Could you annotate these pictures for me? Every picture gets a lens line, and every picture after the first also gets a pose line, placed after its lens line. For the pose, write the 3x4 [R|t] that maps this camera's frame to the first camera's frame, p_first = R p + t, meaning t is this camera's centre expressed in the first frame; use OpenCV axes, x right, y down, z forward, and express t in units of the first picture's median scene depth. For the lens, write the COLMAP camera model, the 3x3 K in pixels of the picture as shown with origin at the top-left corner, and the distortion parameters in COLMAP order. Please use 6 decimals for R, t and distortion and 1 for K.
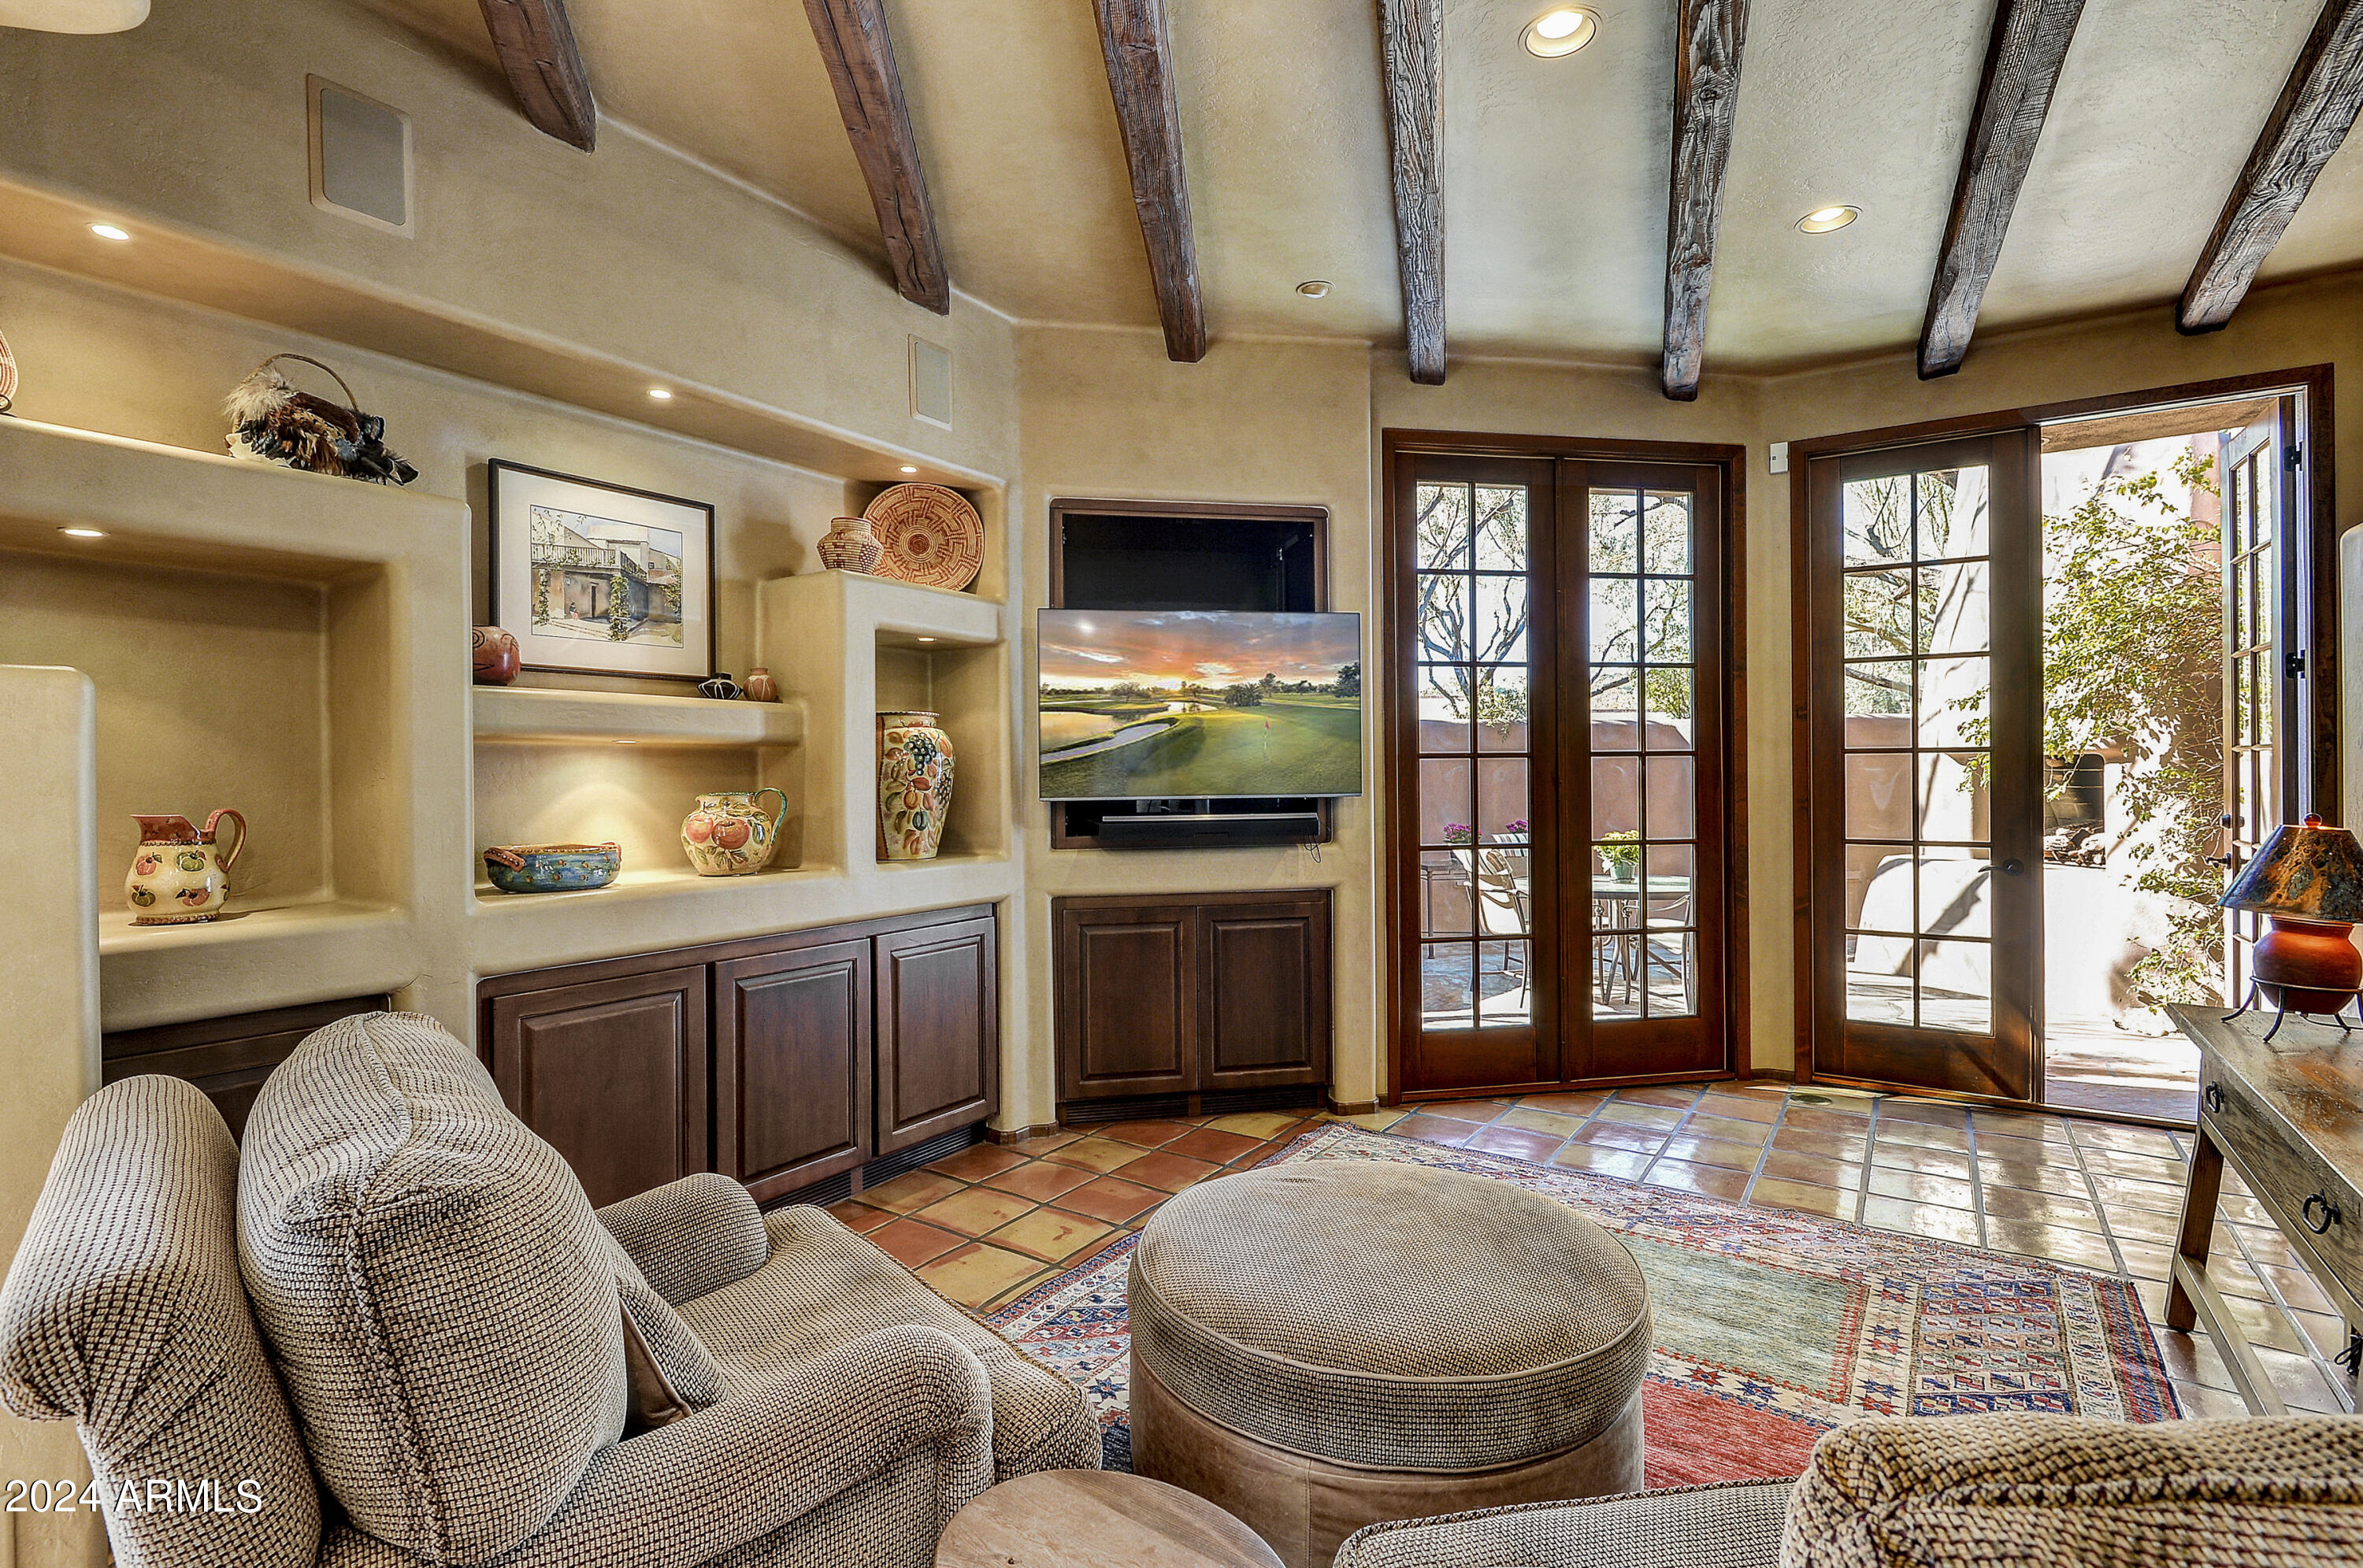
lens RADIAL K [[1094.7, 0, 1184.1], [0, 1094.7, 777.9], [0, 0, 1]] dist [0.002681, -0.005470]
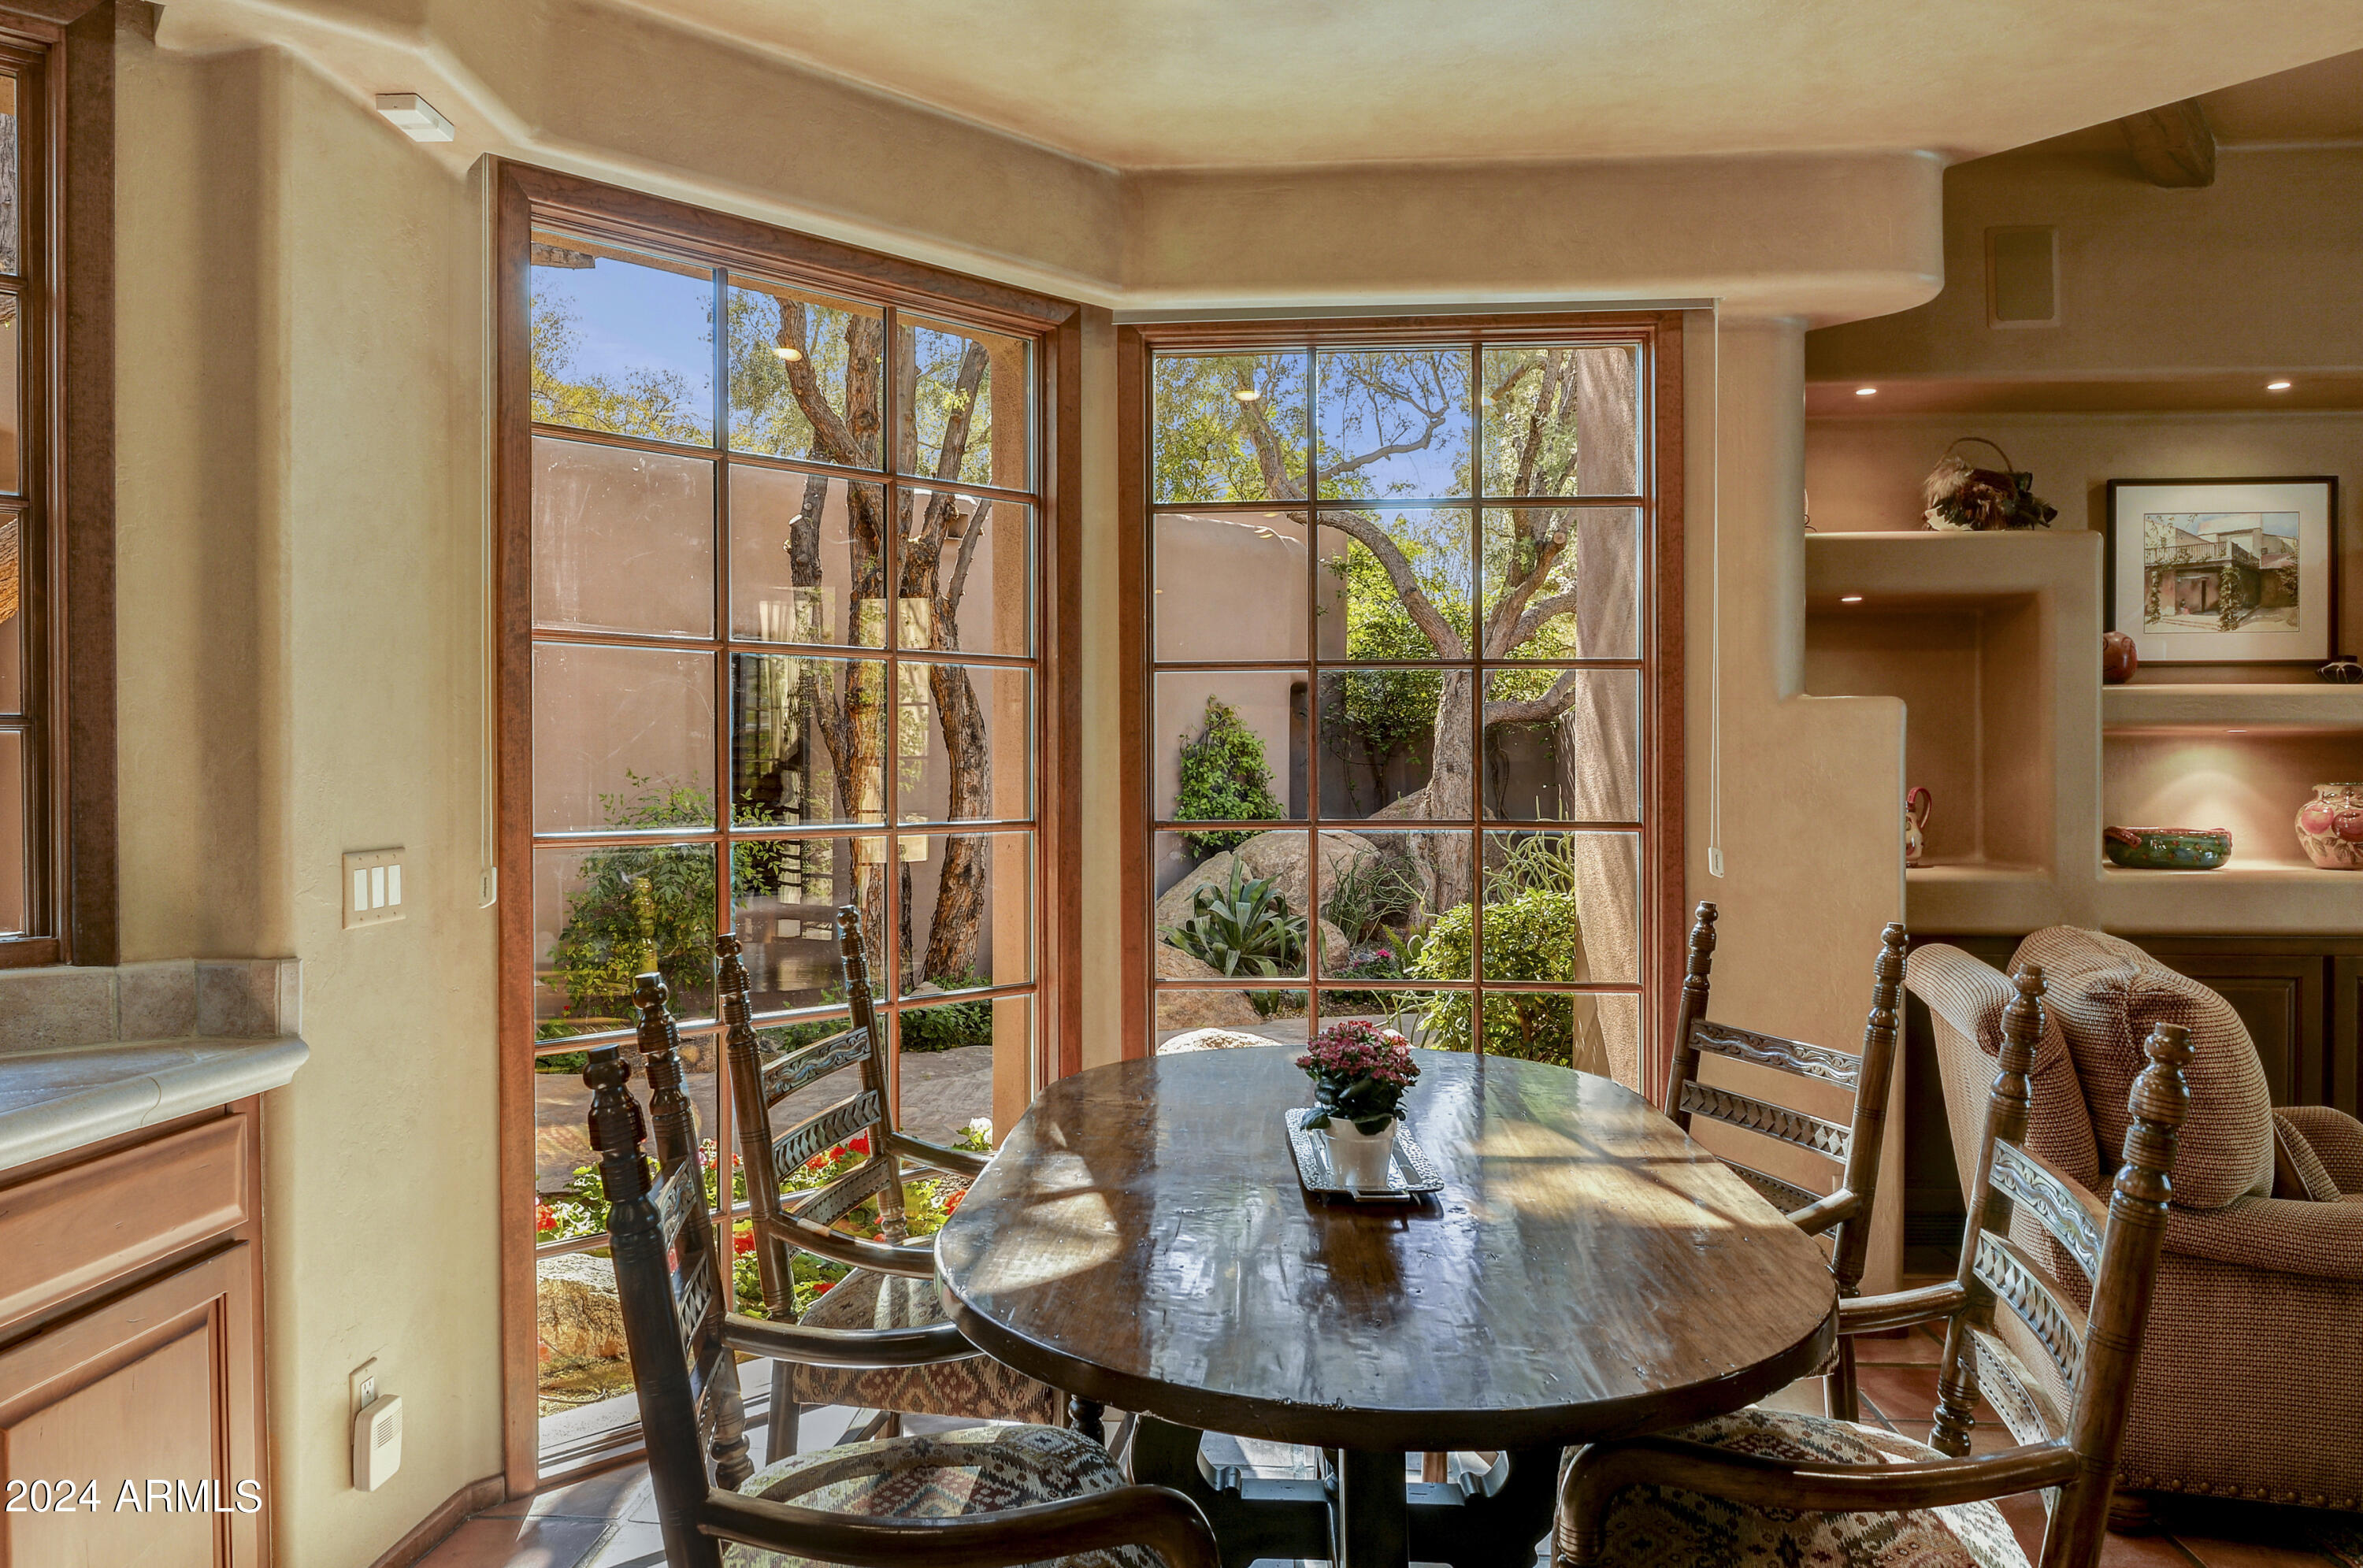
lens RADIAL K [[1472.8, 0, 1183.3], [0, 1472.8, 782.2], [0, 0, 1]] dist [-0.018892, 0.000697]
pose [[0.483065, 0.013947, -0.875473, 0.214117], [-0.006025, 0.999902, 0.012605, 0.003591], [0.875564, -0.000814, 0.483102, -0.534850]]
